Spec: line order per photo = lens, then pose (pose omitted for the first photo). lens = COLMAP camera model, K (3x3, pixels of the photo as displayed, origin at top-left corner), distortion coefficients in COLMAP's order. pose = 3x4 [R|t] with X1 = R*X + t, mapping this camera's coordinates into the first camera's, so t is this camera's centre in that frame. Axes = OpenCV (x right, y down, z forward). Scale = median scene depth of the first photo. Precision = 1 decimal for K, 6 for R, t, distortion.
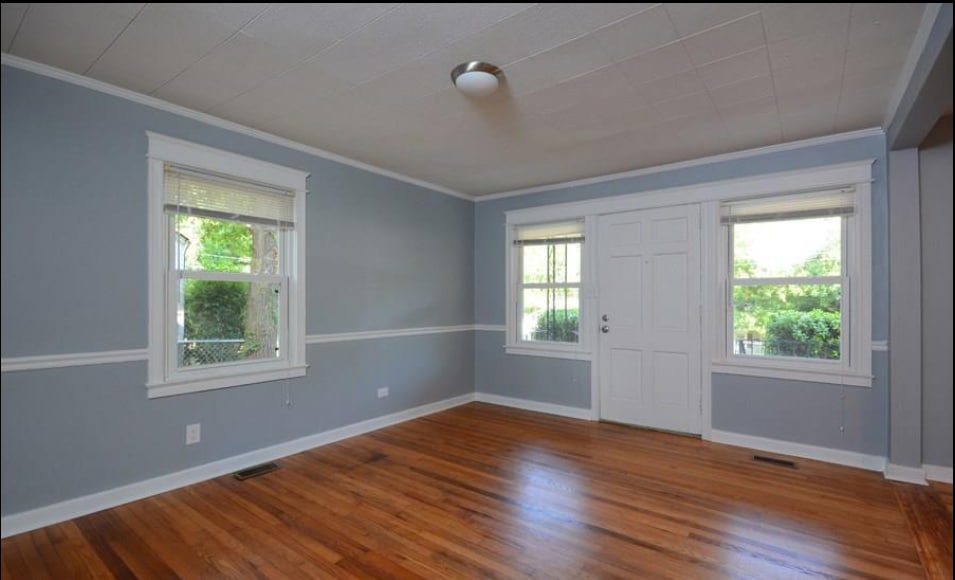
lens RADIAL K [[433.1, 0, 474.6], [0, 433.1, 306.5], [0, 0, 1]] dist [-0.000289, 0.000117]
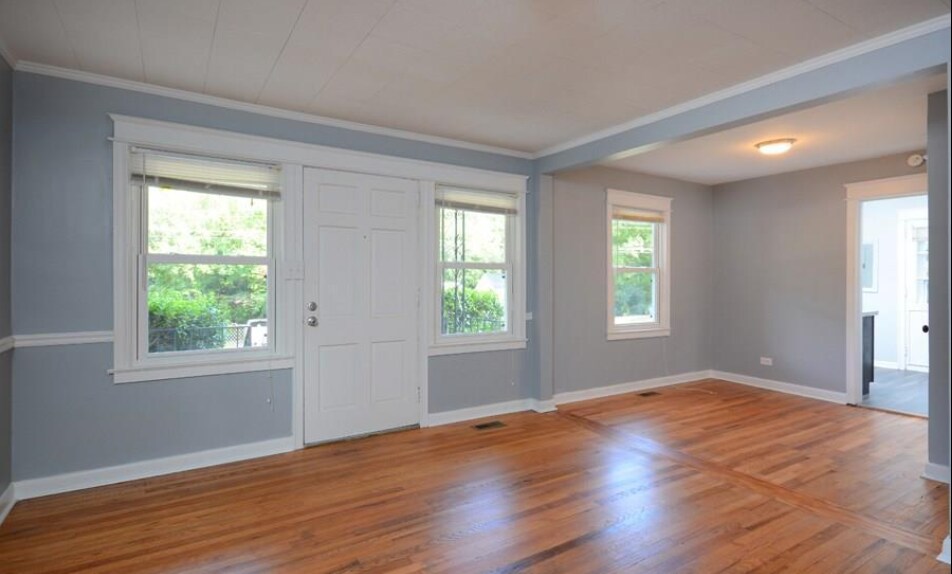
lens RADIAL K [[486.1, 0, 476.0], [0, 486.1, 287.0], [0, 0, 1]] dist [-0.000544, -0.000388]
pose [[0.354427, -0.013561, 0.934985, -0.438707], [0.009795, 0.999894, 0.010790, -0.015257], [-0.935032, 0.005334, 0.354523, 0.509127]]
